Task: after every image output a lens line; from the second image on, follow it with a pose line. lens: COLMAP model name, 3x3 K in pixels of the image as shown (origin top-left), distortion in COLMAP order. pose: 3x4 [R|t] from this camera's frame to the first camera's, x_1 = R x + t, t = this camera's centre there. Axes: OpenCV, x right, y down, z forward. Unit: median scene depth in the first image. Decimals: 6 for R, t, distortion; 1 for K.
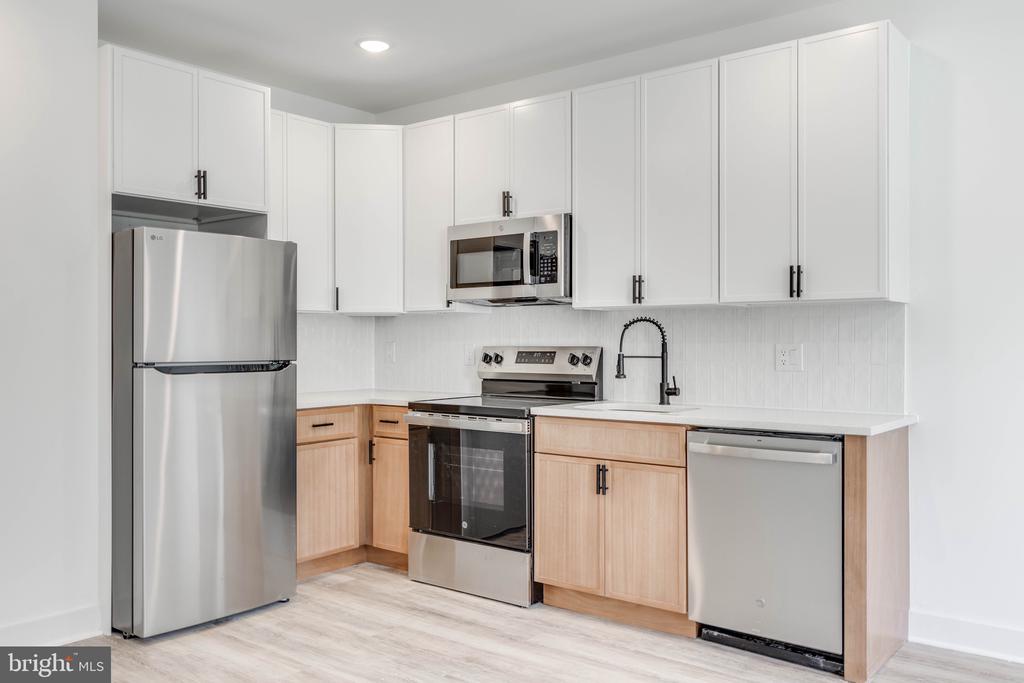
lens RADIAL K [[866.4, 0, 511.2], [0, 866.4, 341.1], [0, 0, 1]] dist [0.009577, -0.011076]
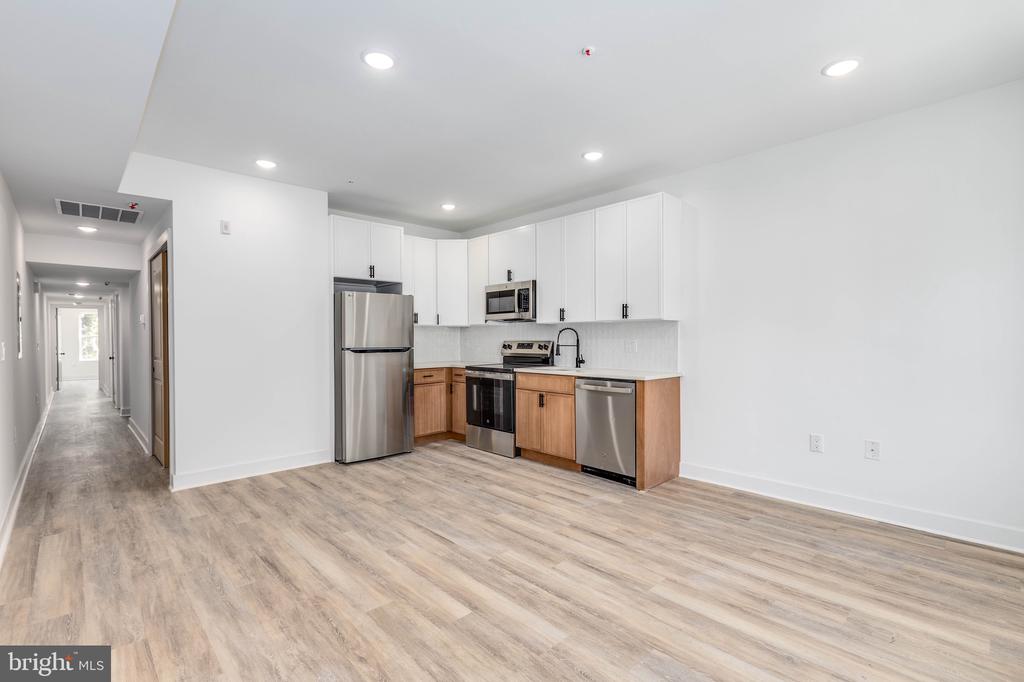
lens RADIAL K [[465.6, 0, 513.4], [0, 465.6, 341.9], [0, 0, 1]] dist [-0.002203, 0.000024]
pose [[0.991359, -0.000910, -0.131175, 0.176146], [0.001847, 0.999974, 0.007028, 0.000661], [0.131165, -0.007209, 0.991334, -0.182149]]
